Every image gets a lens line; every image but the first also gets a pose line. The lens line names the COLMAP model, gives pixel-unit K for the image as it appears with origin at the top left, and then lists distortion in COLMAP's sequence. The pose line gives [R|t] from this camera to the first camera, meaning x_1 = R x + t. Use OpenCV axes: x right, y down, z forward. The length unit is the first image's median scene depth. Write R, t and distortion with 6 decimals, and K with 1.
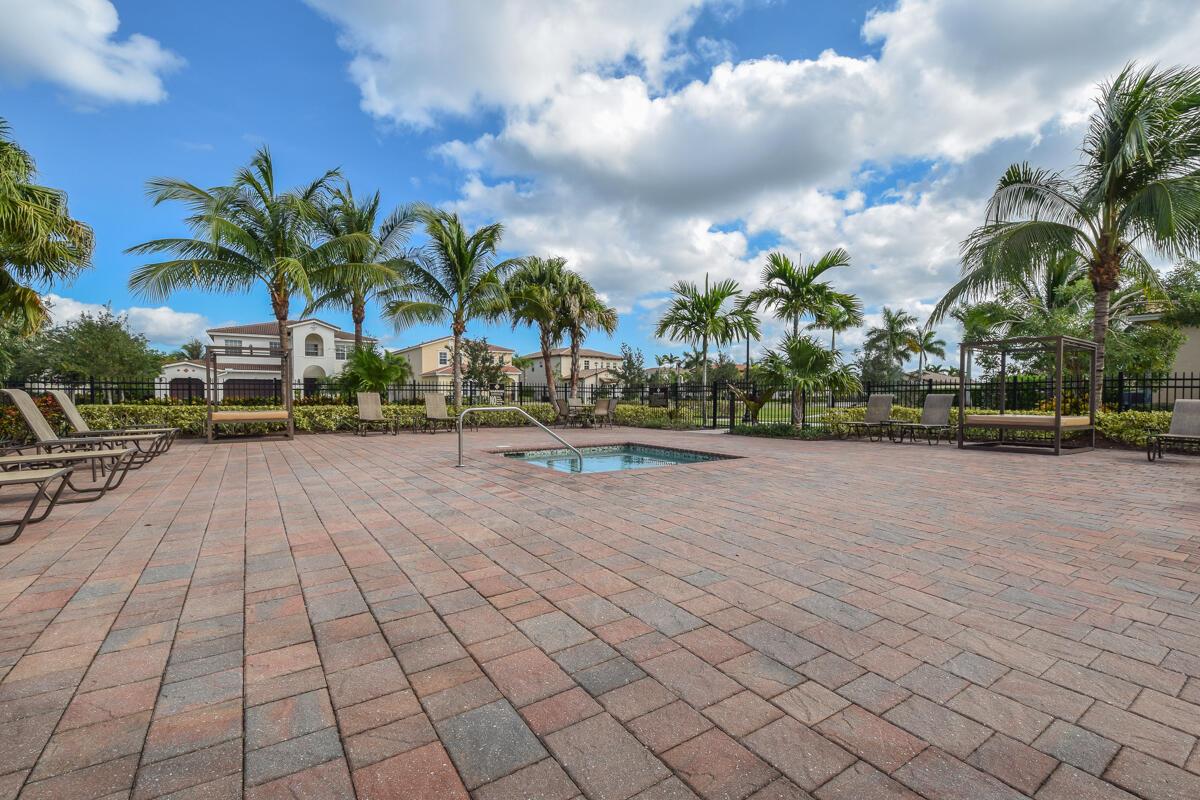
lens RADIAL K [[526.2, 0, 604.1], [0, 526.2, 407.5], [0, 0, 1]] dist [0.000161, -0.017601]
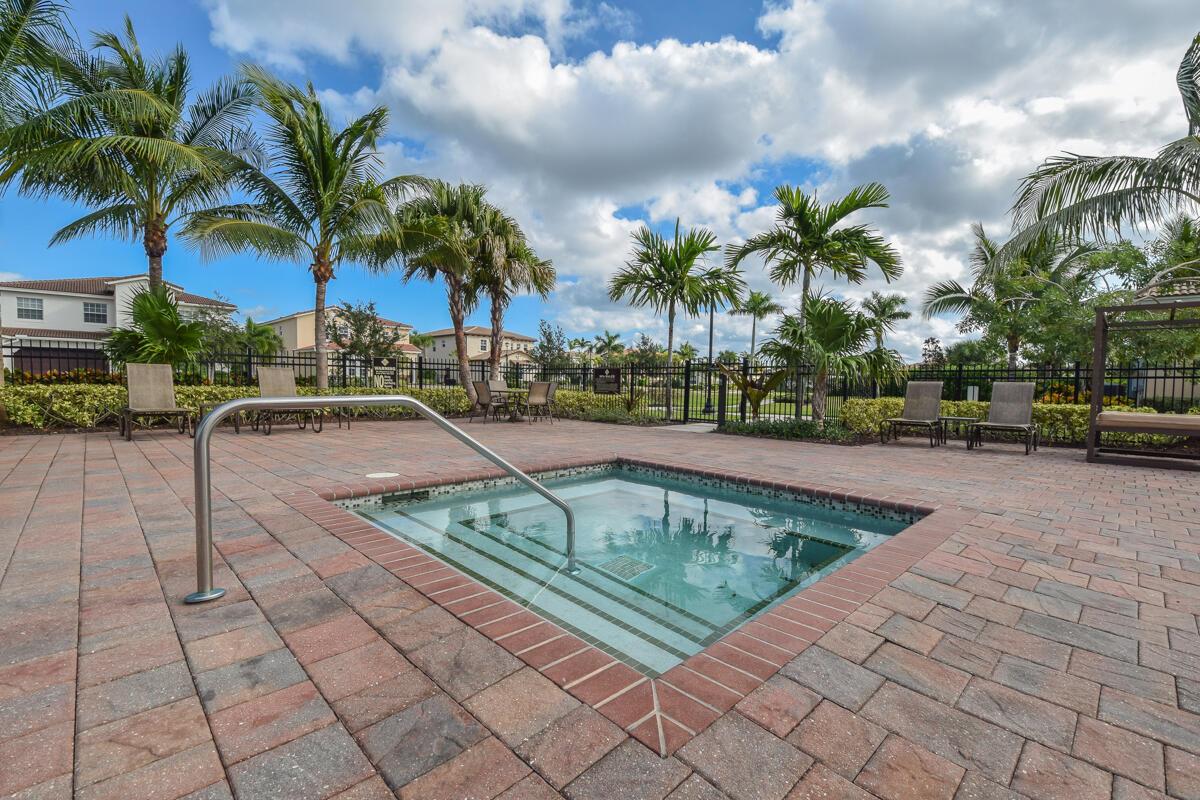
lens RADIAL K [[539.8, 0, 601.5], [0, 539.8, 418.4], [0, 0, 1]] dist [0.057158, -0.041467]
pose [[0.983332, 0.005820, 0.181726, -0.051421], [-0.013750, 0.999006, 0.042406, 0.000697], [-0.181299, -0.044198, 0.982434, 0.232873]]
